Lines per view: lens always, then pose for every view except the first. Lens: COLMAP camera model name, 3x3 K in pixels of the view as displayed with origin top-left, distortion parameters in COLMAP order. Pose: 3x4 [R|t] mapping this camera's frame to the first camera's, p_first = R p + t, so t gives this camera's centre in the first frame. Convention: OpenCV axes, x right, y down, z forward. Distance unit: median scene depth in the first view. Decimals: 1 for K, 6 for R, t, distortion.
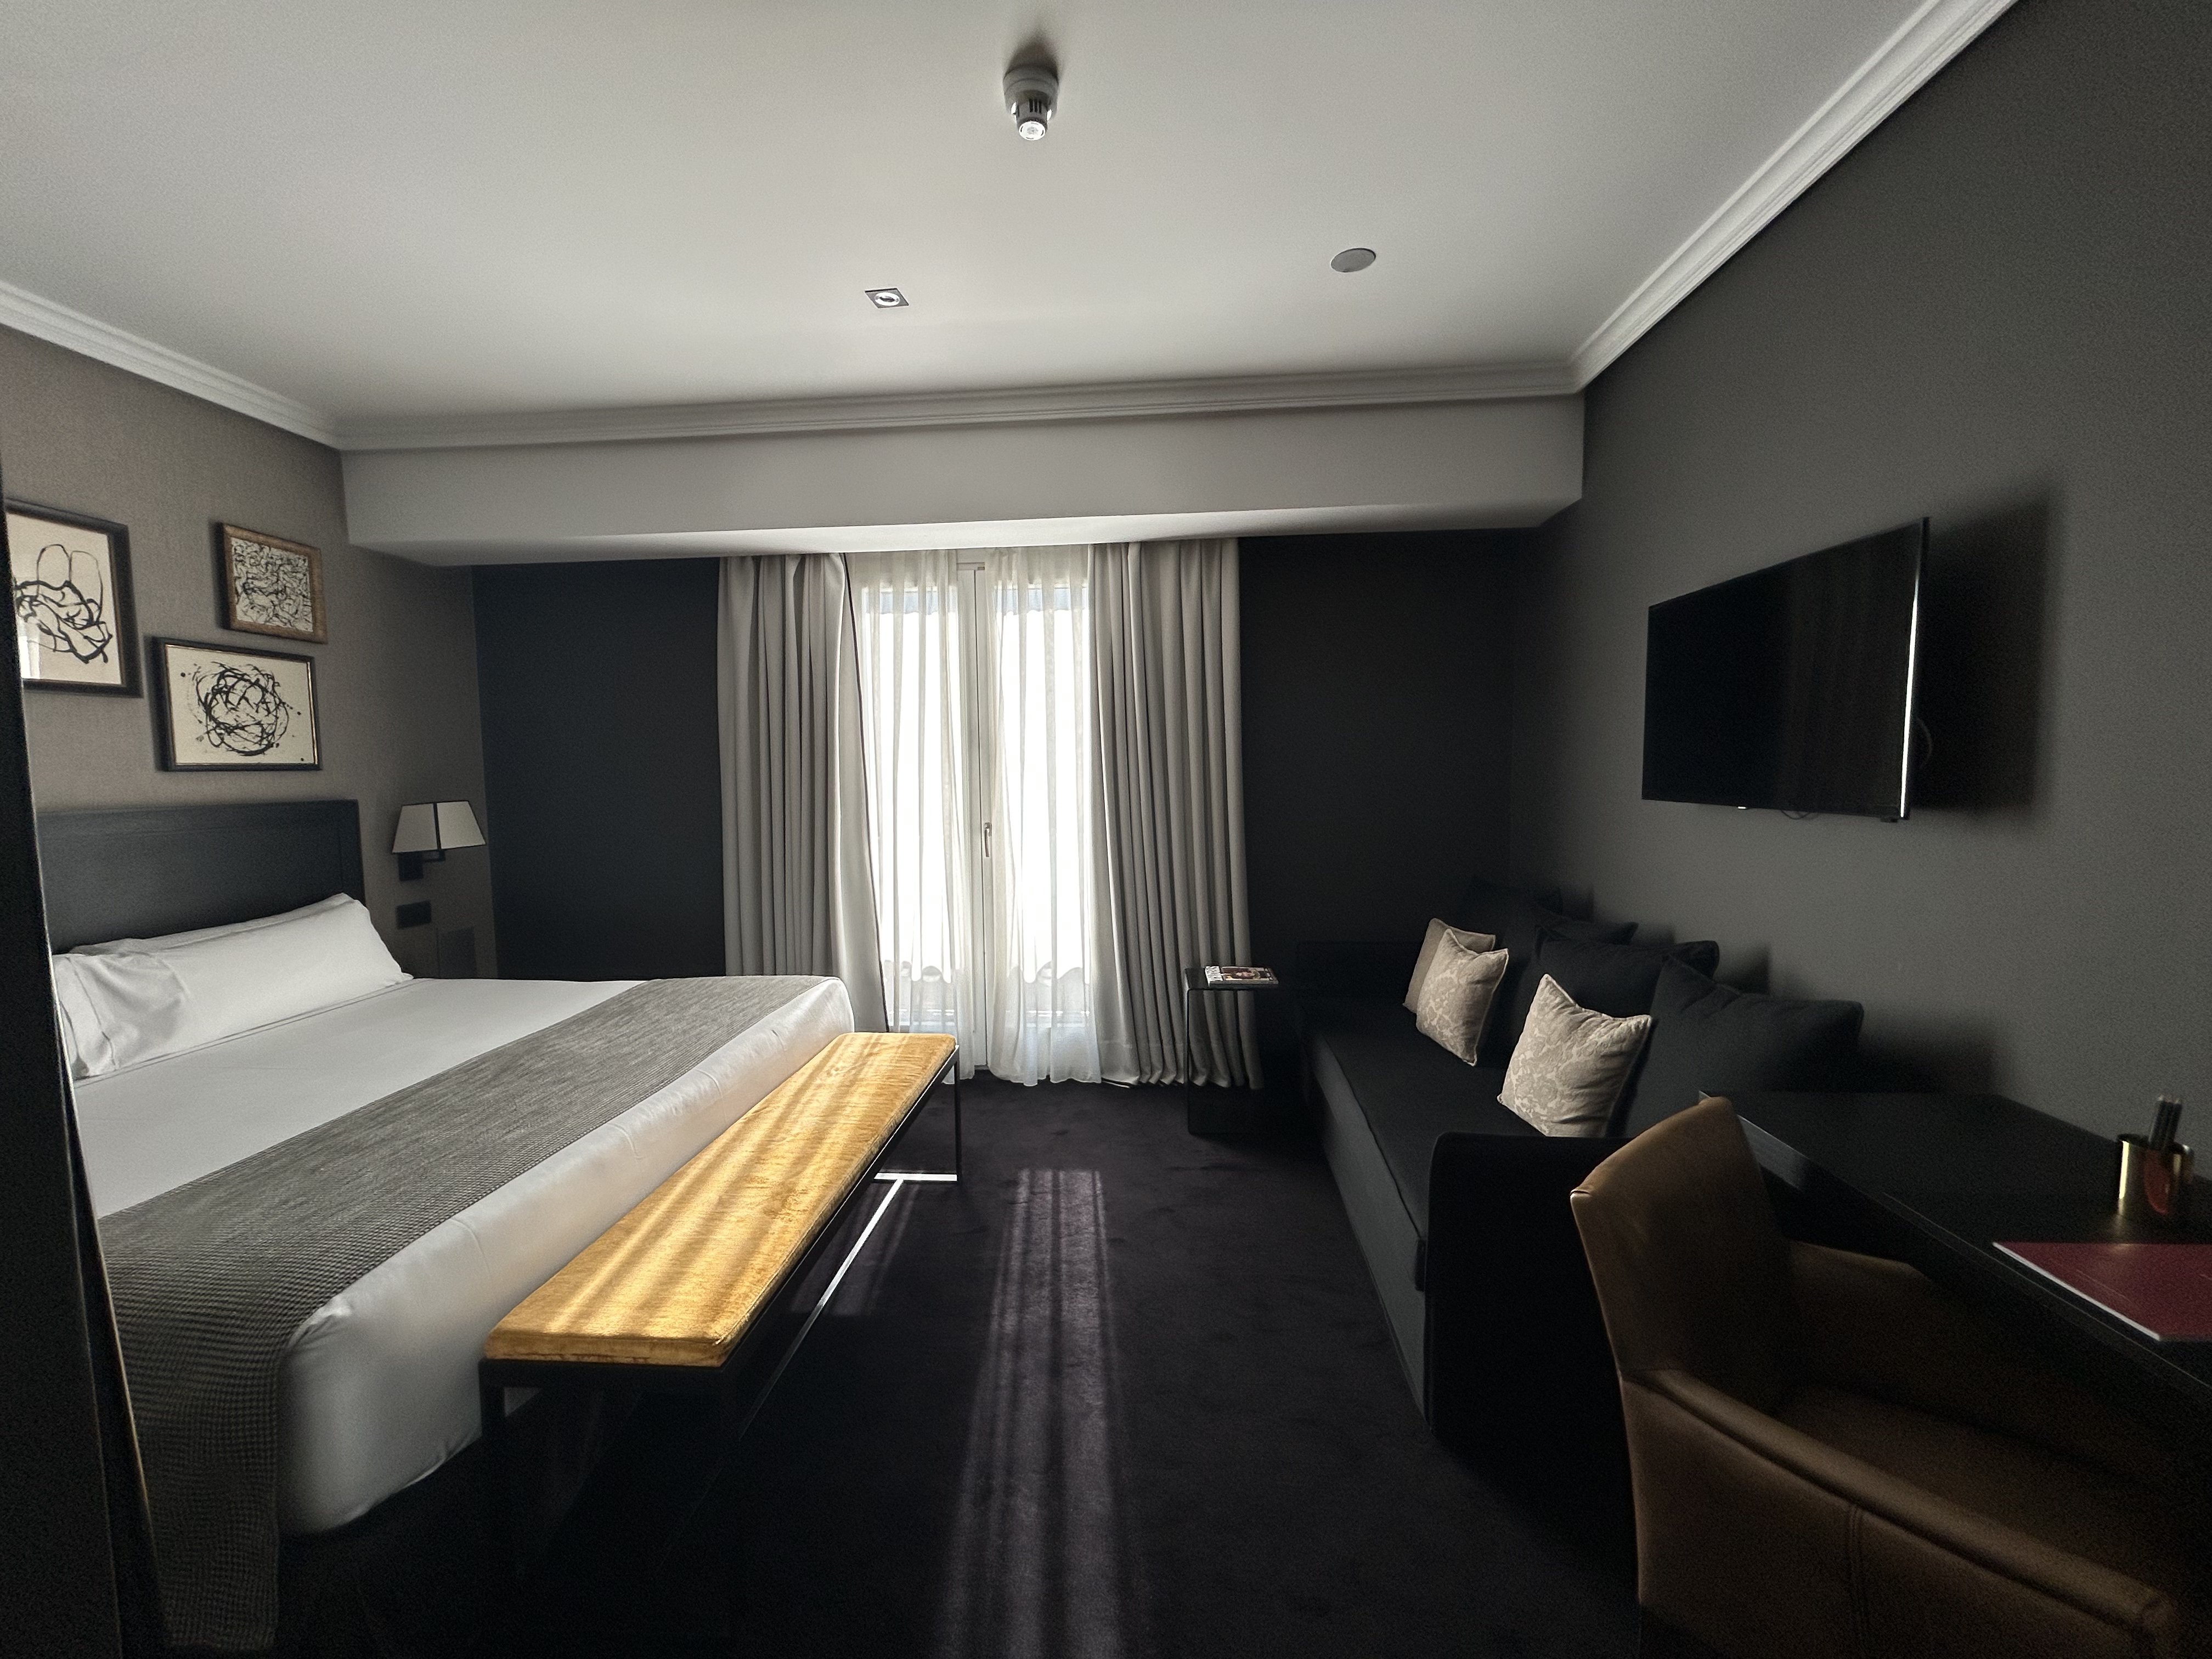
lens RADIAL K [[897.5, 0, 1106.0], [0, 897.5, 829.5], [0, 0, 1]] dist [-0.000331, -0.000098]
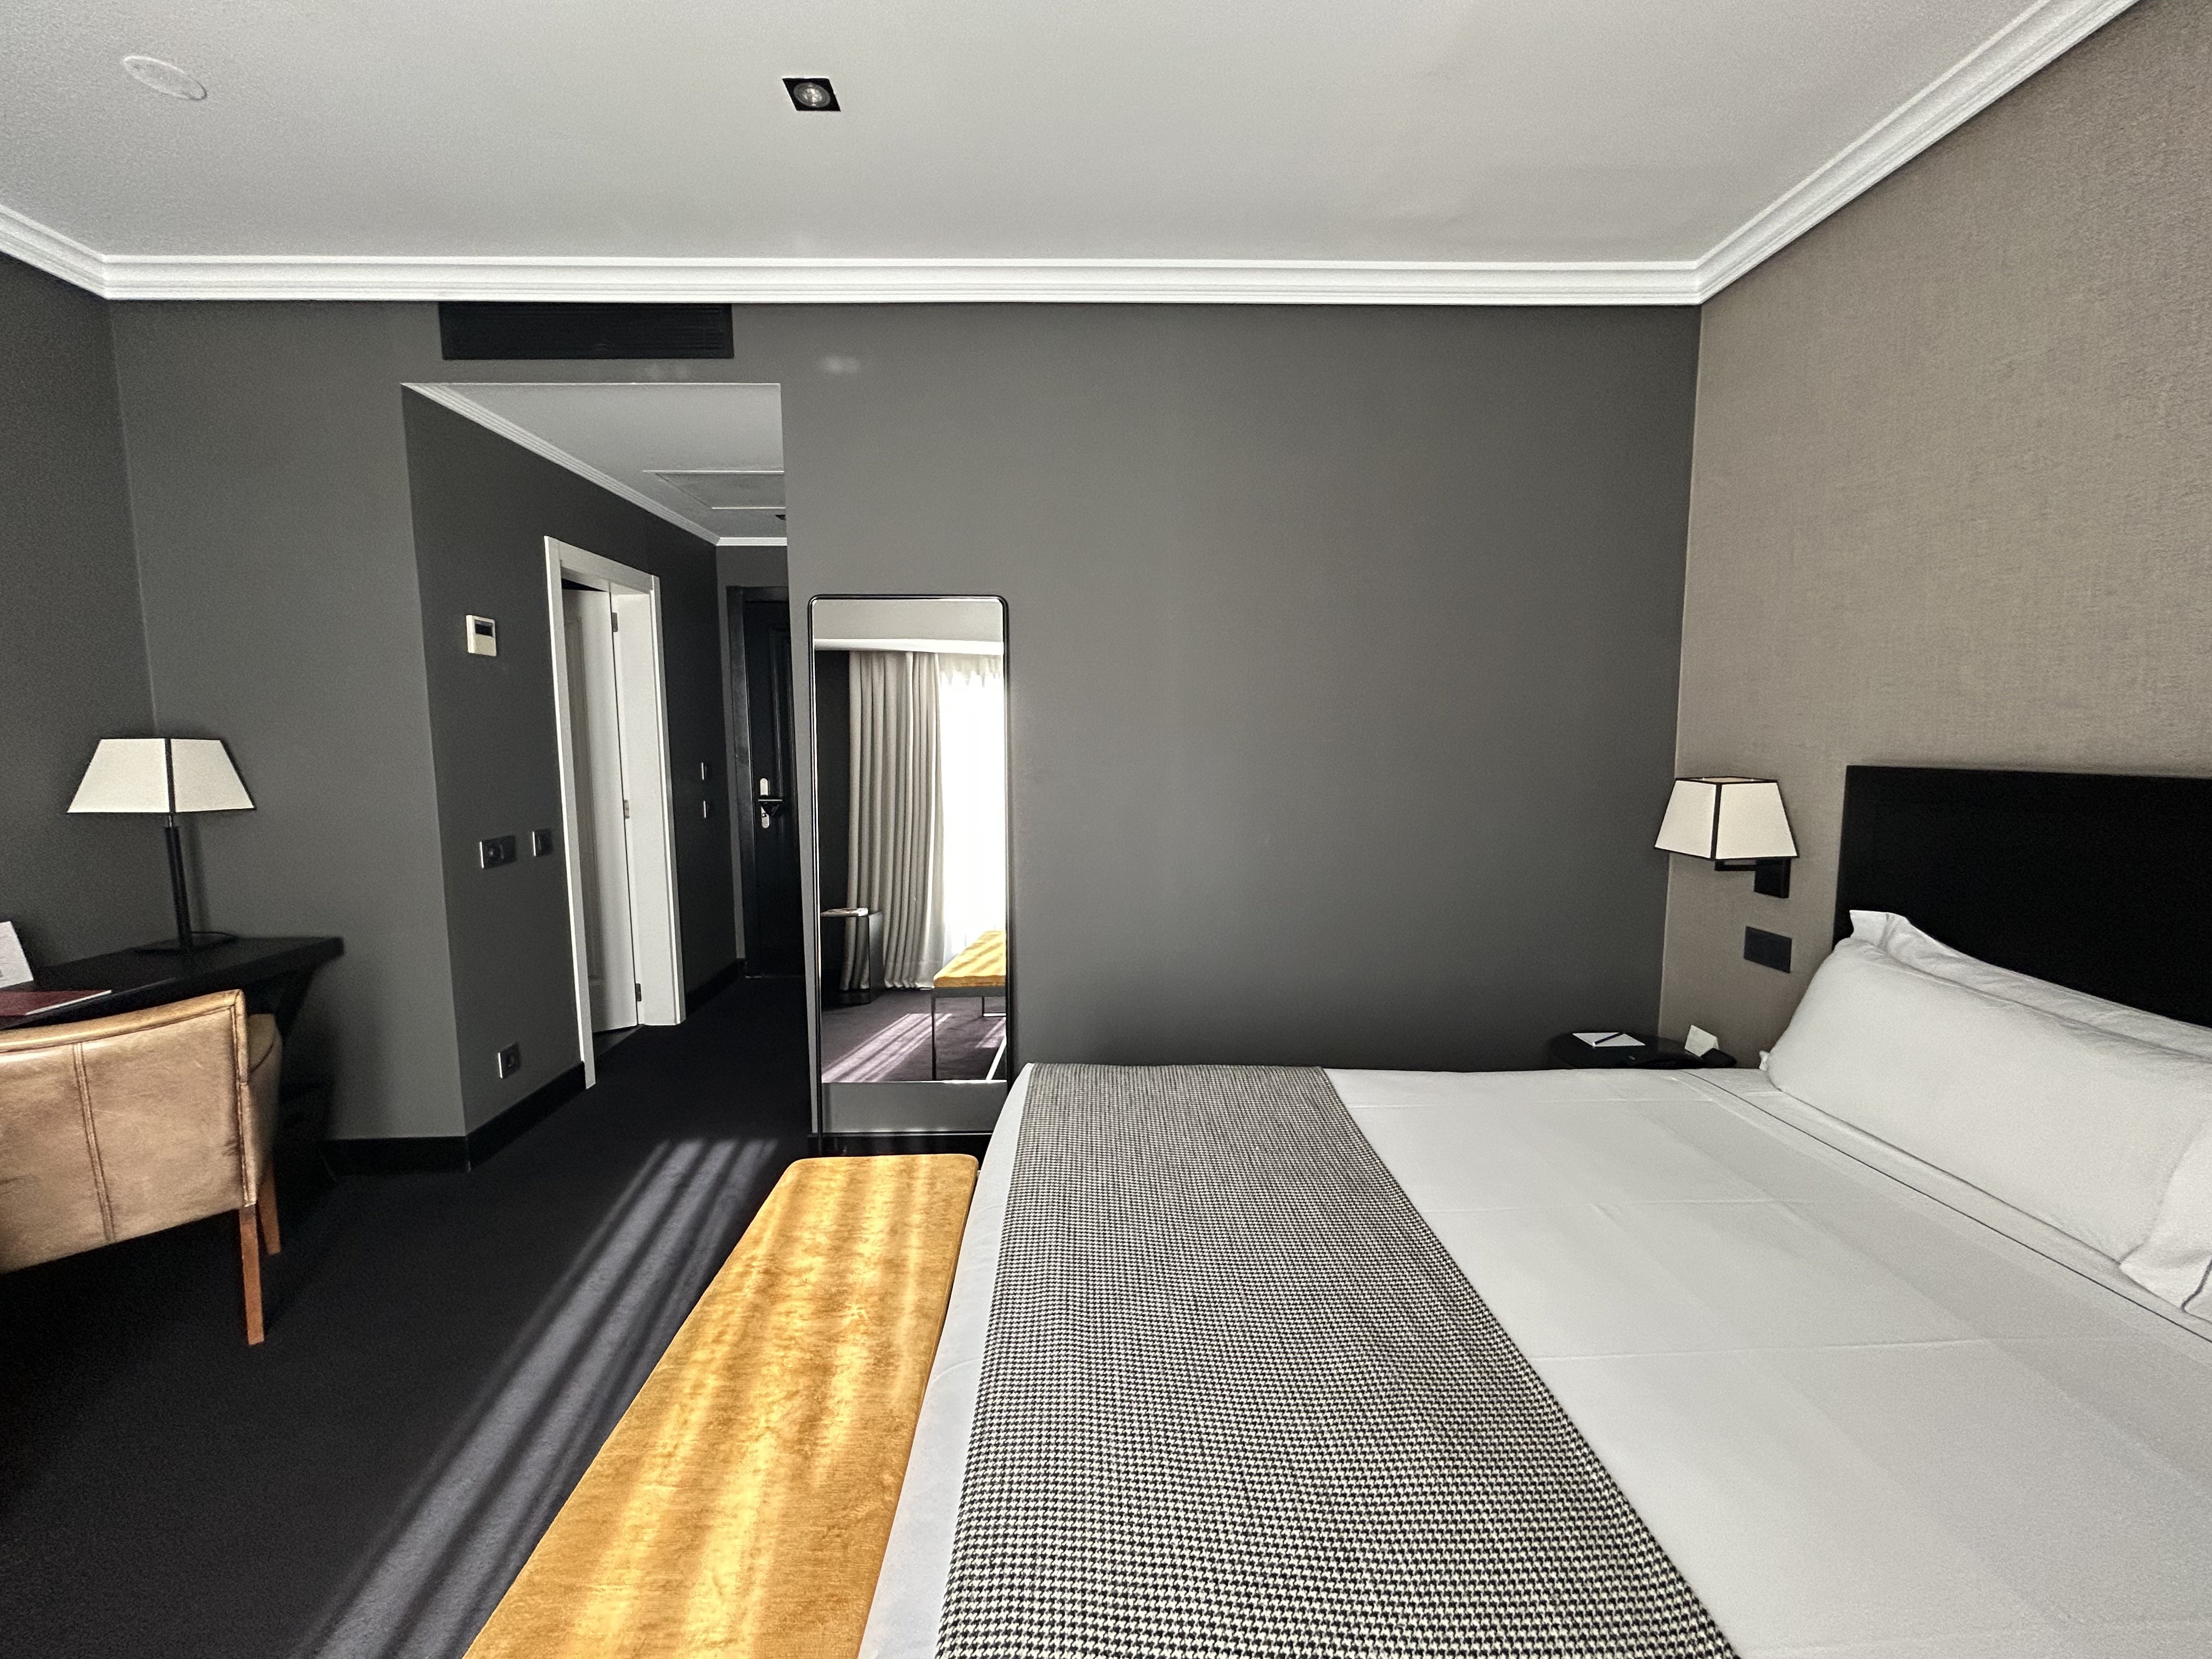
lens RADIAL K [[897.5, 0, 1106.0], [0, 897.5, 829.5], [0, 0, 1]] dist [-0.000331, -0.000098]
pose [[-0.993790, 0.031308, -0.106781, -0.473307], [0.011631, 0.983574, 0.180132, -0.095160], [0.110667, 0.177772, -0.977829, 1.403548]]
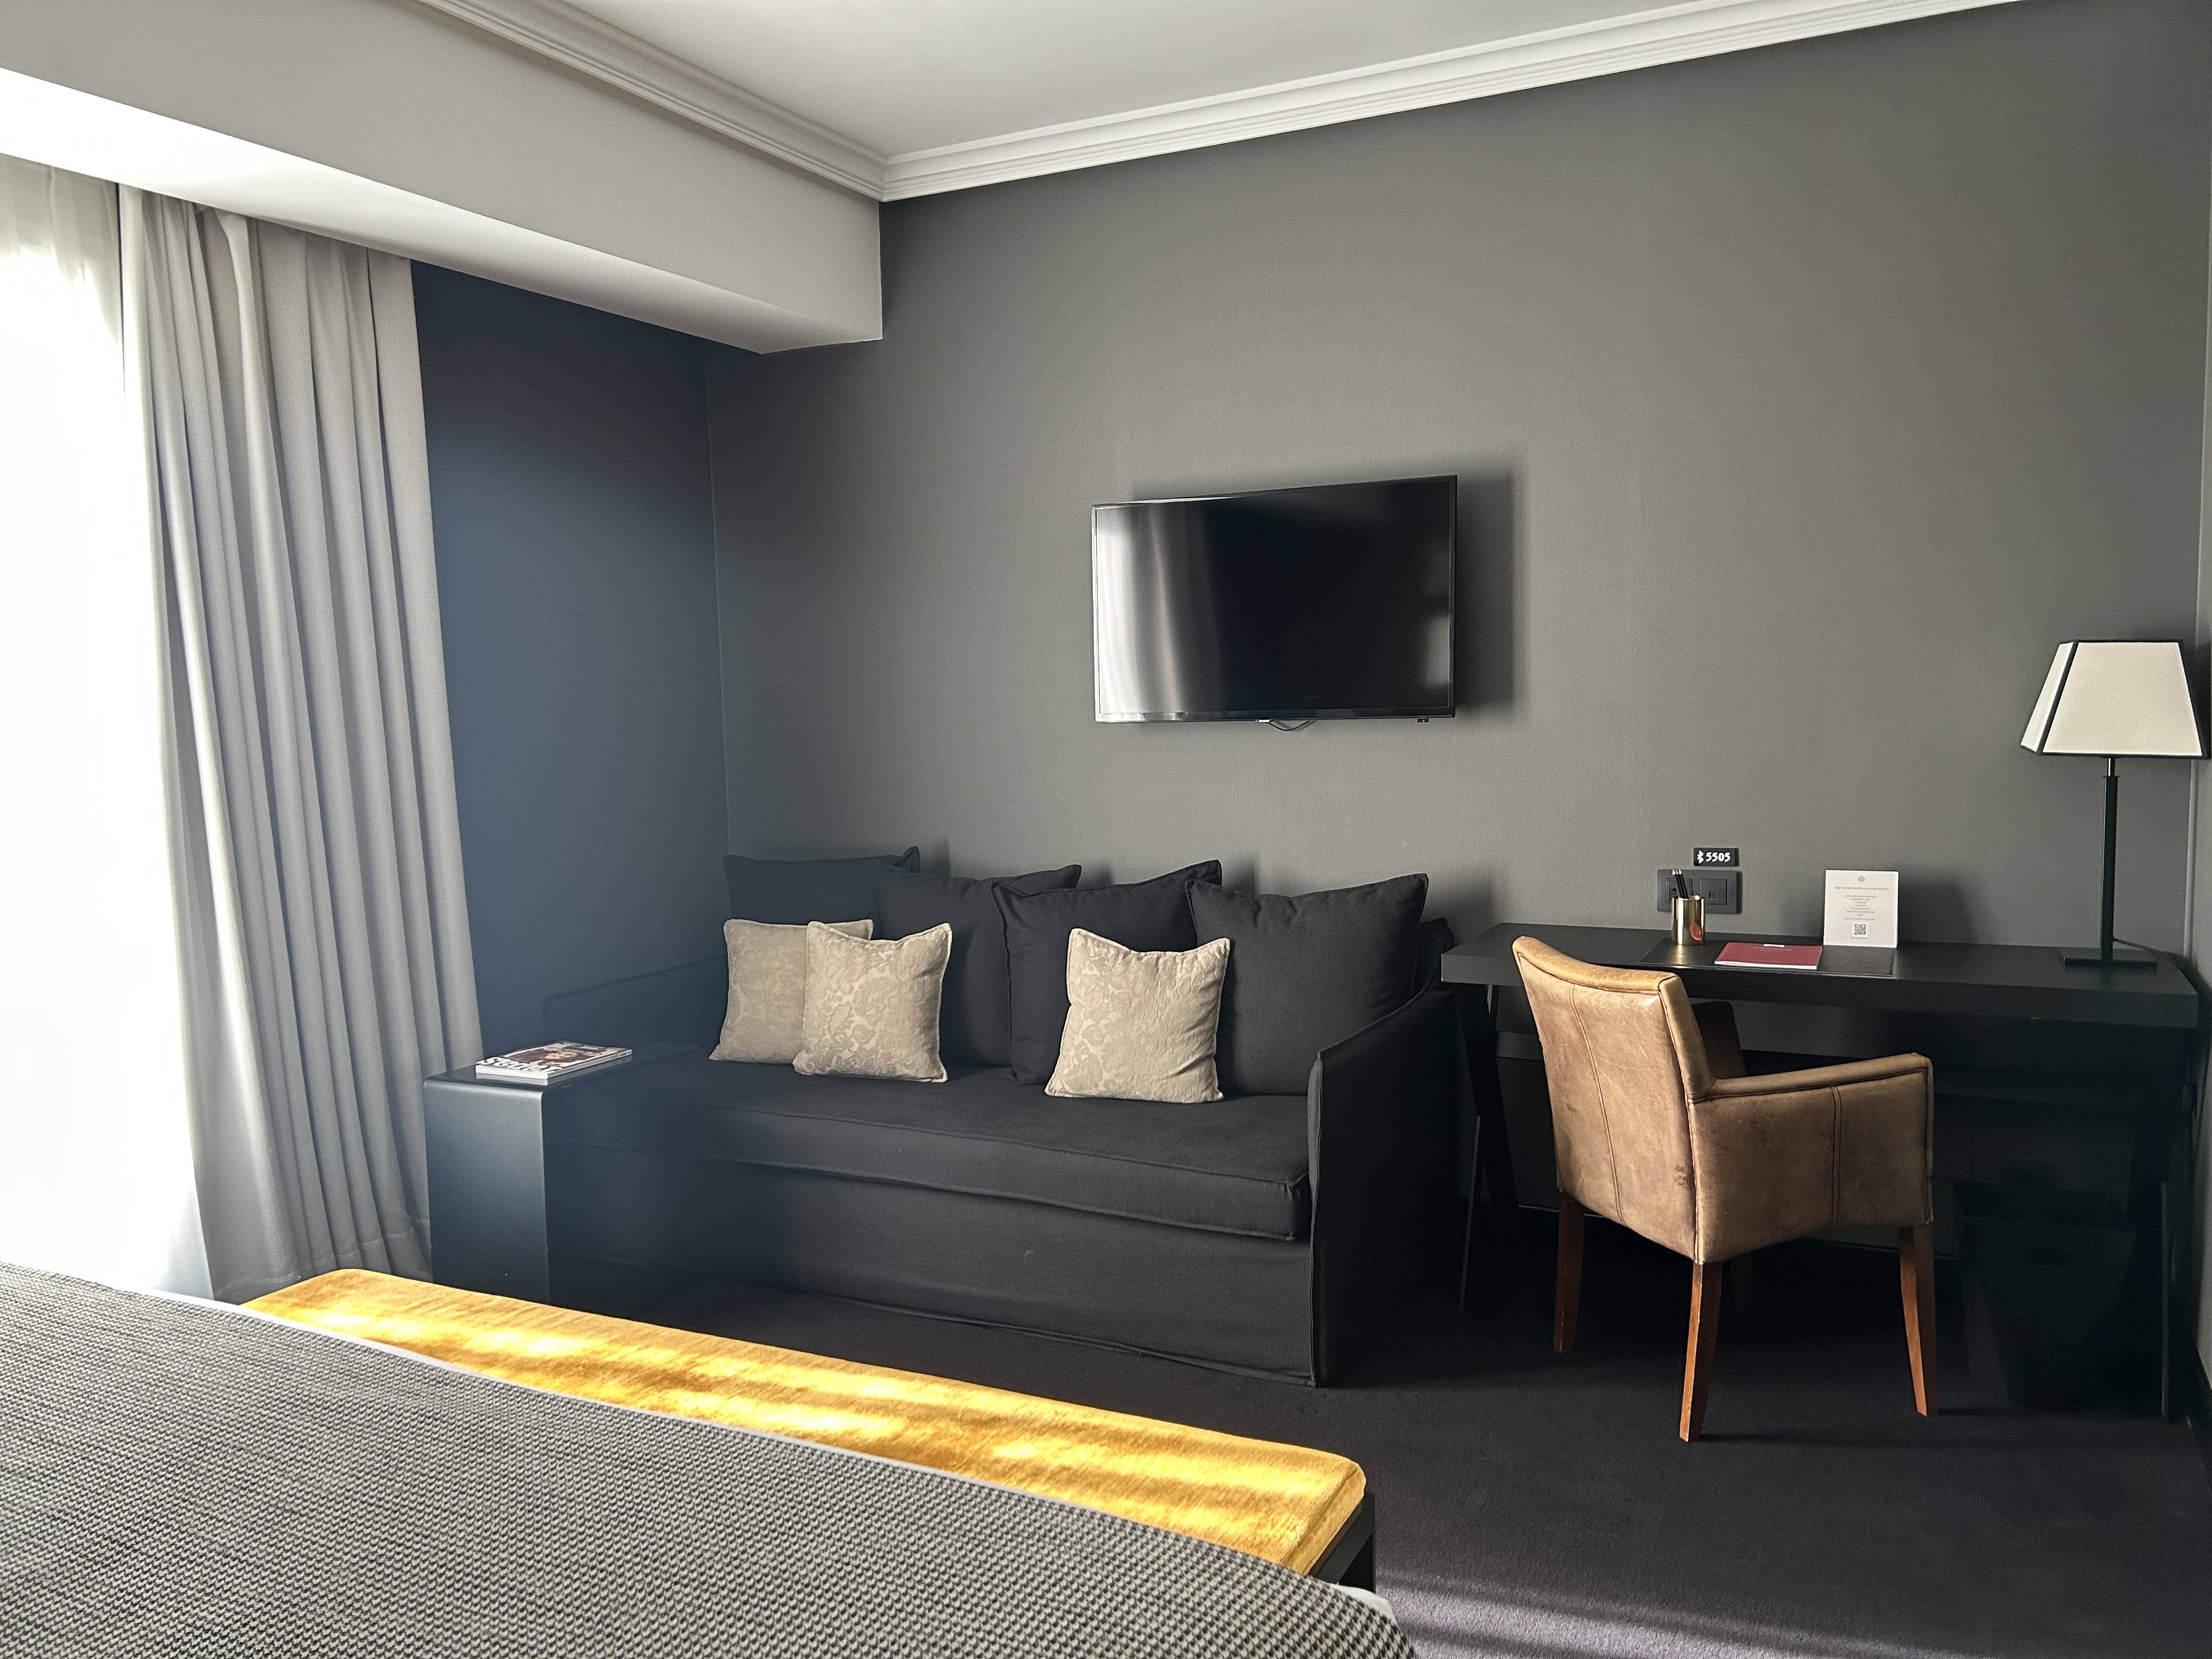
lens RADIAL K [[1690.1, 0, 1106.0], [0, 1690.1, 829.5], [0, 0, 1]] dist [0.064970, -0.001560]
pose [[0.377660, -0.067117, 0.923509, -1.050964], [0.082956, 0.995811, 0.038448, 0.010809], [-0.922221, 0.062091, 0.381646, 0.398400]]
